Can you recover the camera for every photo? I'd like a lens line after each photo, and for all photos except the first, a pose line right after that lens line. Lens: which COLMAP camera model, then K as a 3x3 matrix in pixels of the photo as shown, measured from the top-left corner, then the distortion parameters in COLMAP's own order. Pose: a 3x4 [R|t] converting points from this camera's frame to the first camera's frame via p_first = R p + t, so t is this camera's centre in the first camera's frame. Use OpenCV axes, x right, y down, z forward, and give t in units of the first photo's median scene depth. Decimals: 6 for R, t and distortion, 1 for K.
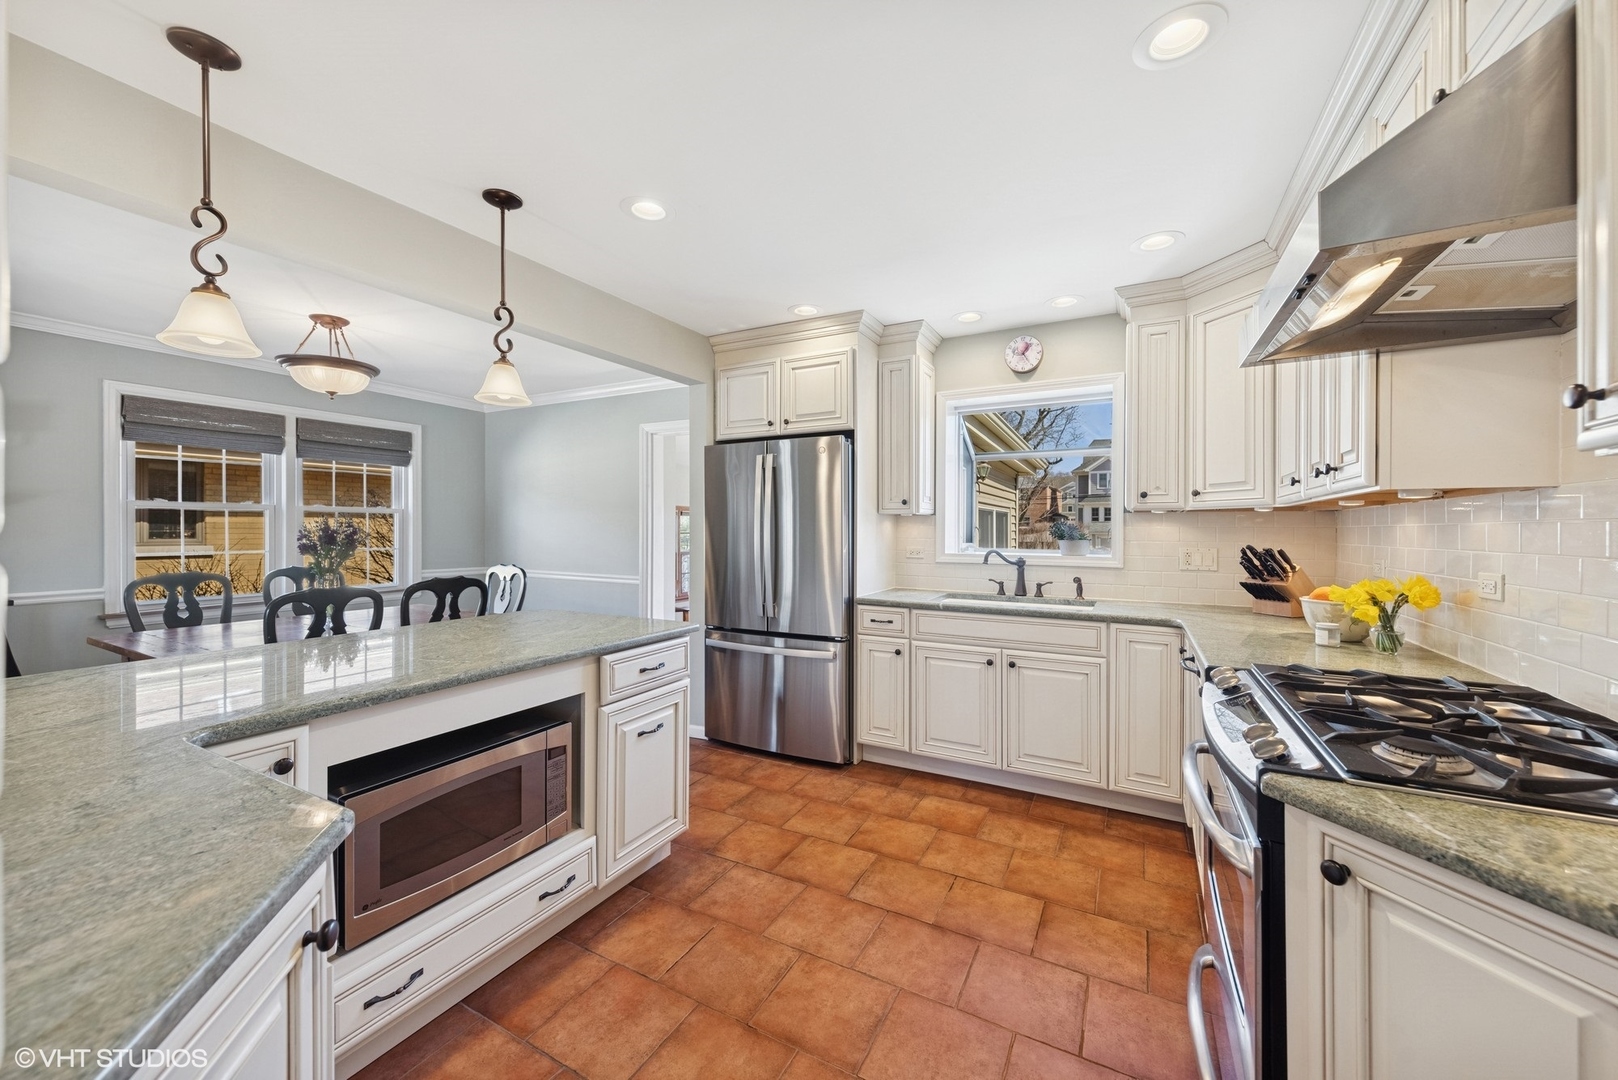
lens RADIAL K [[590.3, 0, 806.2], [0, 590.3, 534.6], [0, 0, 1]] dist [0.003709, -0.000010]
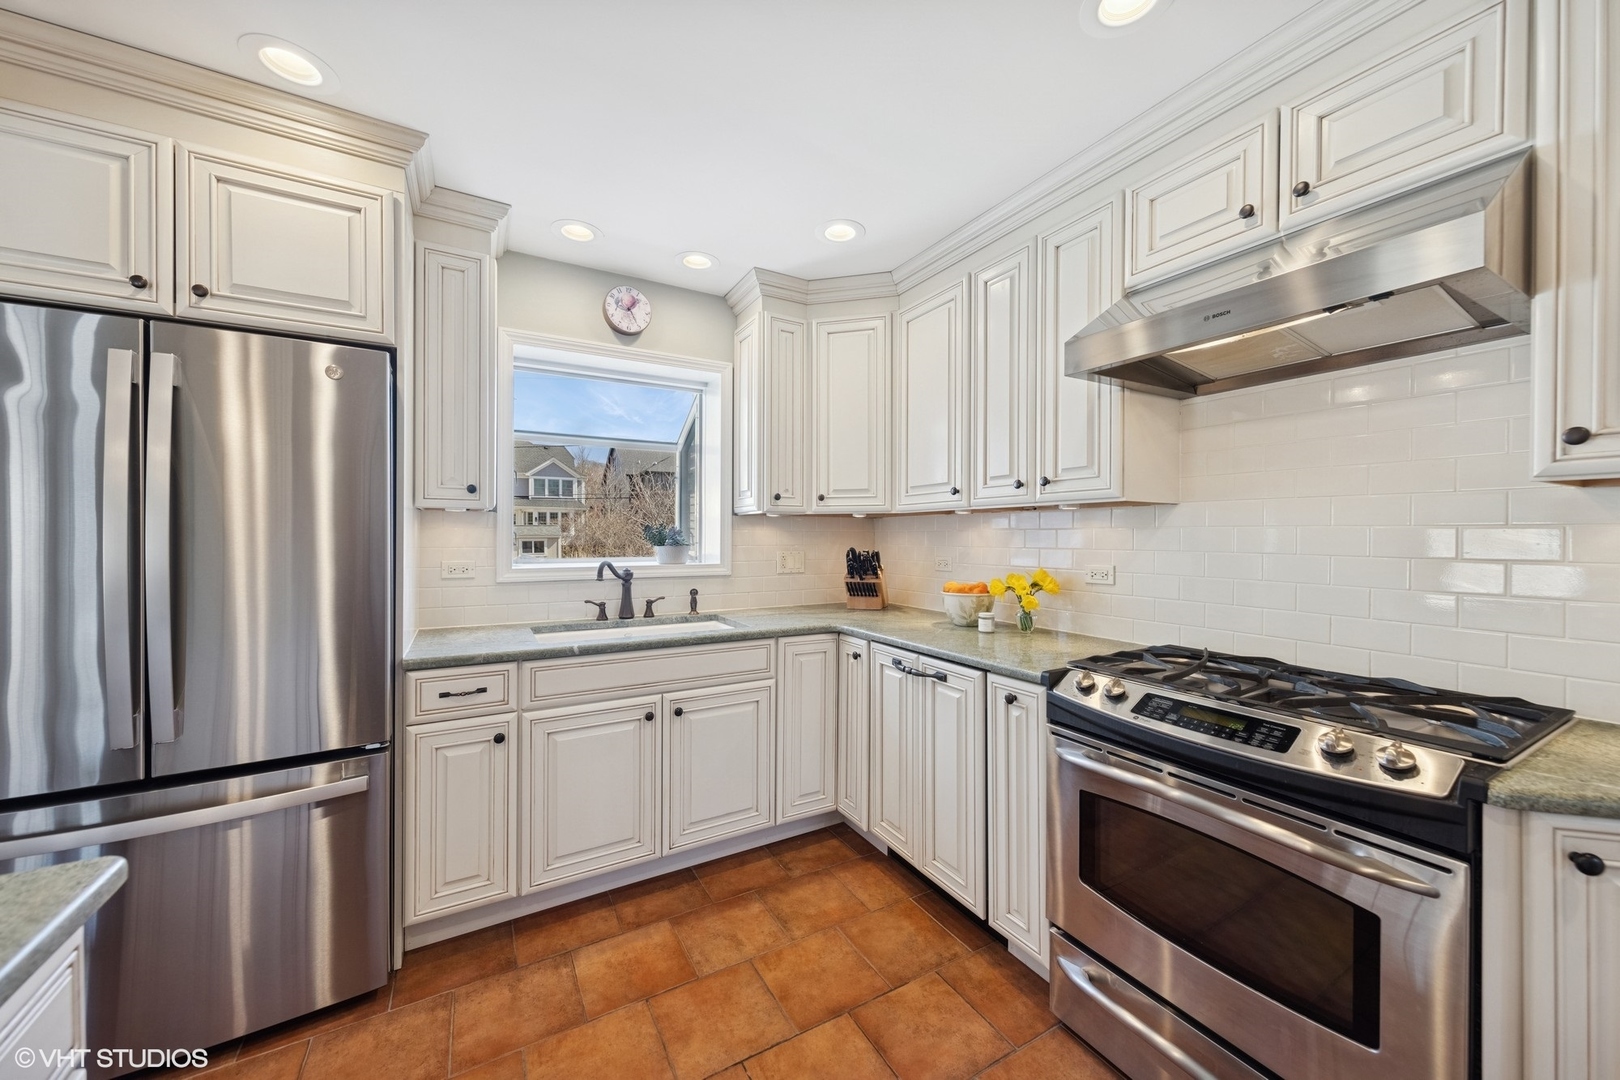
lens RADIAL K [[591.1, 0, 809.2], [0, 591.1, 534.3], [0, 0, 1]] dist [0.003709, -0.000010]
pose [[0.531445, -0.002387, 0.847089, -0.194257], [0.007738, 0.999968, -0.002037, -0.004388], [-0.847057, 0.007637, 0.531447, 0.433084]]
